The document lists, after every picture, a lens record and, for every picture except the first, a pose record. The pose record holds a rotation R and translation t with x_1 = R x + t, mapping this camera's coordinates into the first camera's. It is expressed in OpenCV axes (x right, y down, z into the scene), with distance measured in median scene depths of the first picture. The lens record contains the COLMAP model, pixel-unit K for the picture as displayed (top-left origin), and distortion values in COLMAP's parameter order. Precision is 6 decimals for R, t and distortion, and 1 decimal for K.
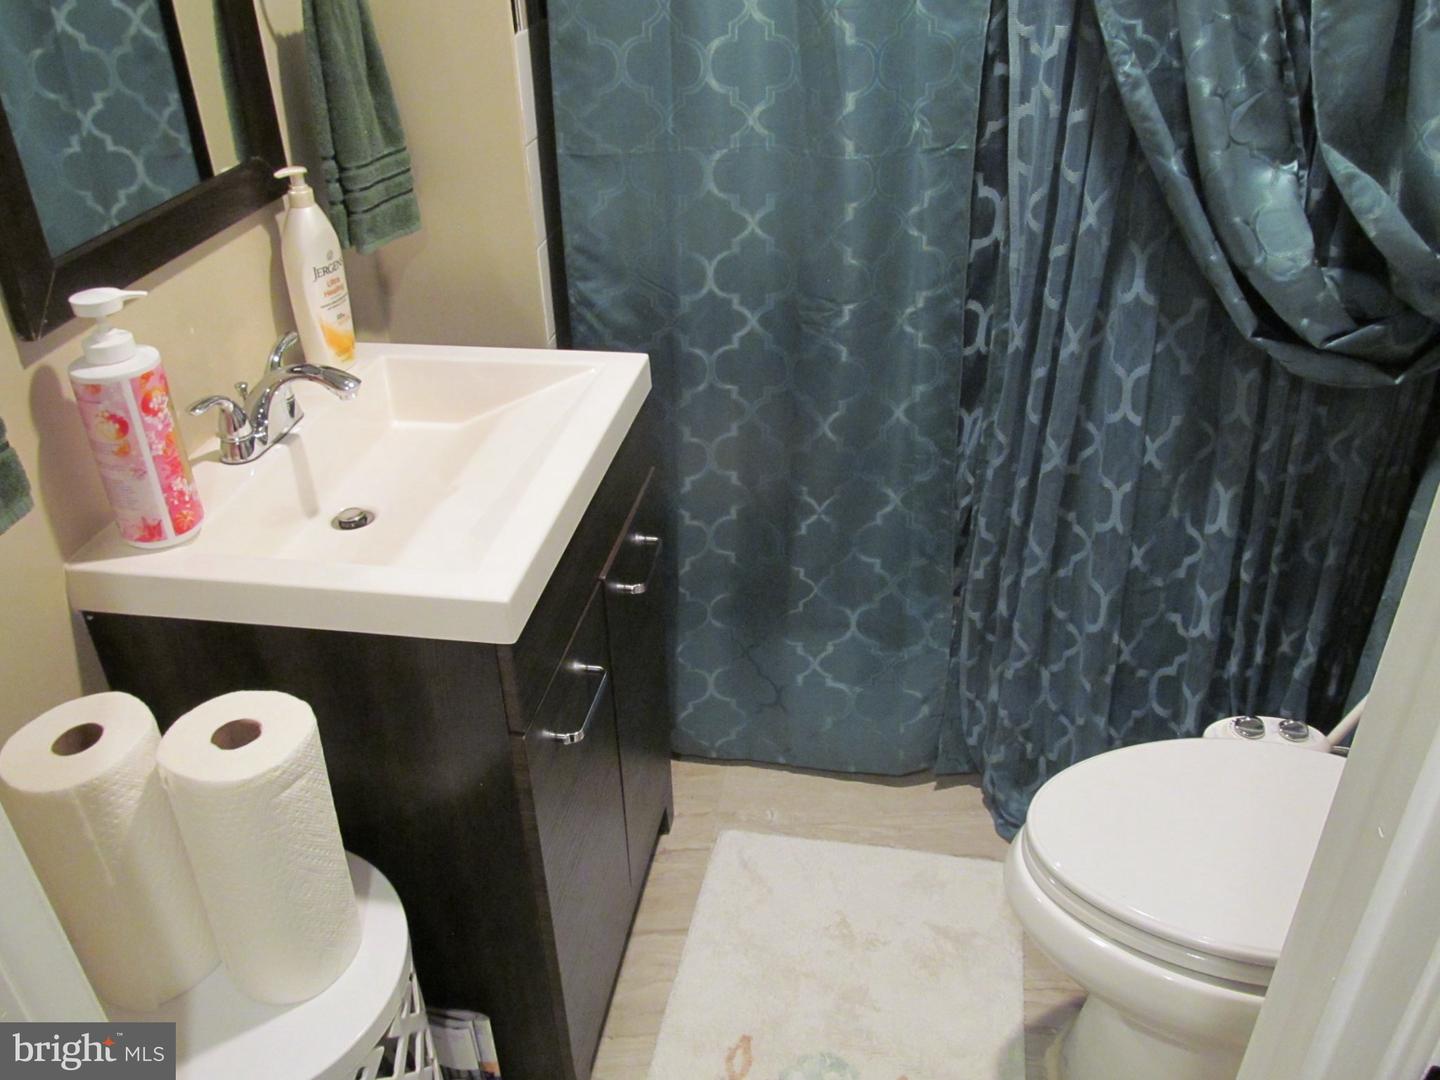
lens RADIAL K [[1187.2, 0, 721.6], [0, 1187.2, 538.3], [0, 0, 1]] dist [-0.069689, 0.033277]
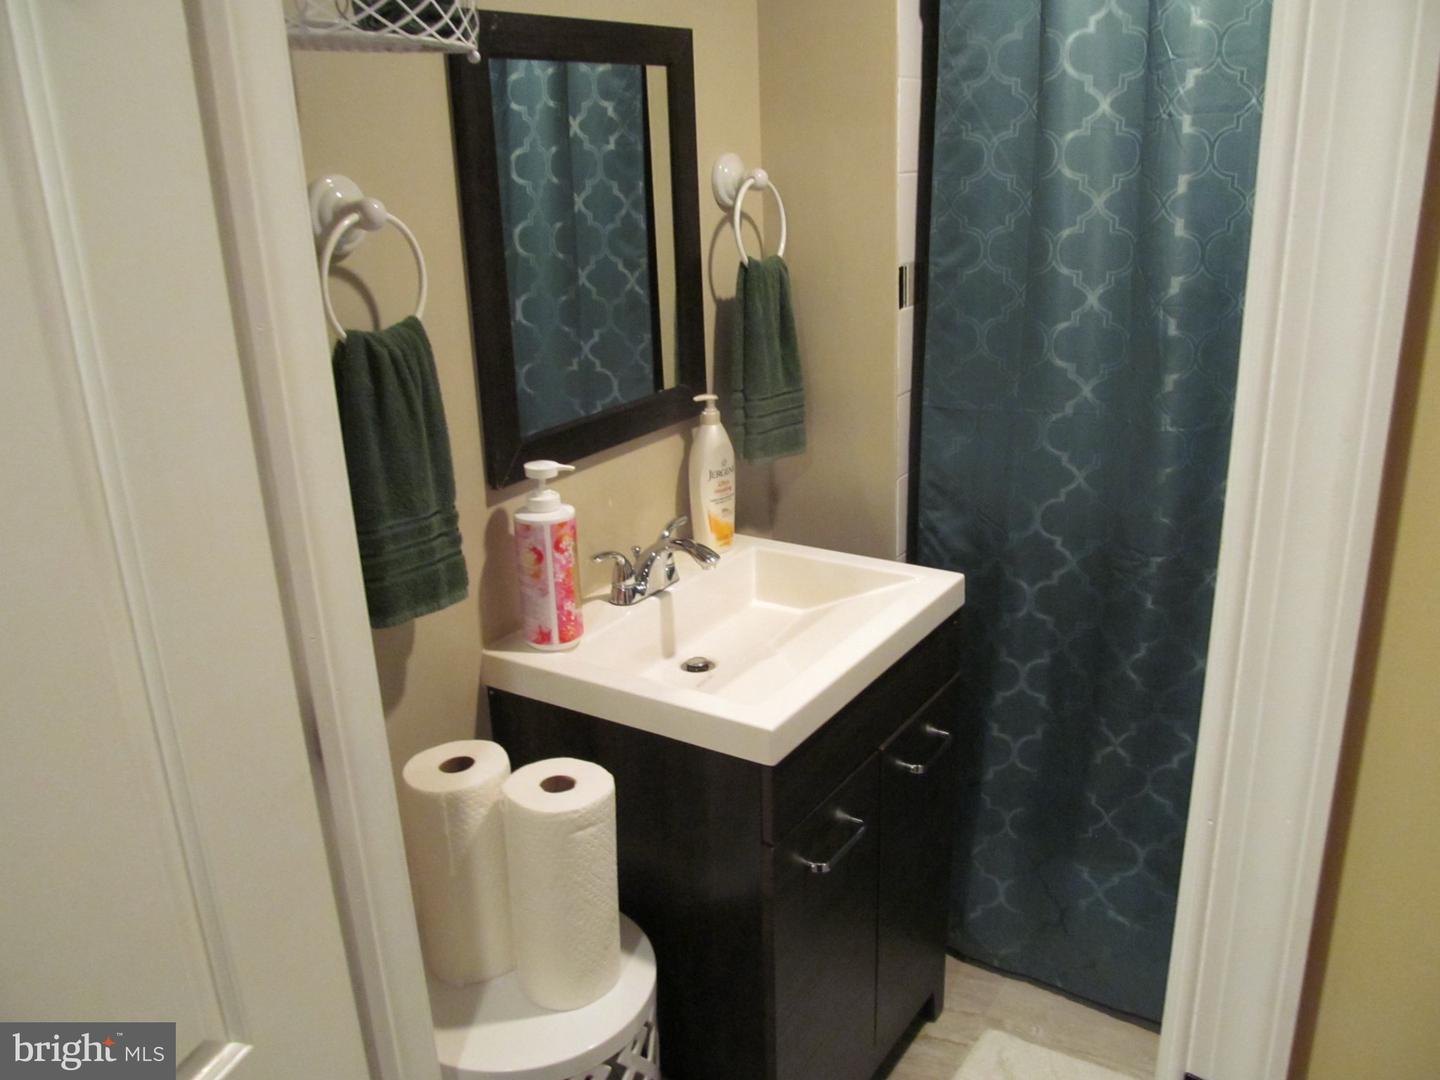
lens RADIAL K [[1187.2, 0, 722.4], [0, 1187.2, 539.5], [0, 0, 1]] dist [-0.069689, 0.033277]
pose [[0.917749, 0.125076, -0.376953, 0.157527], [-0.198939, 0.966236, -0.163742, 0.051560], [0.343745, 0.225264, 0.911644, -0.161762]]
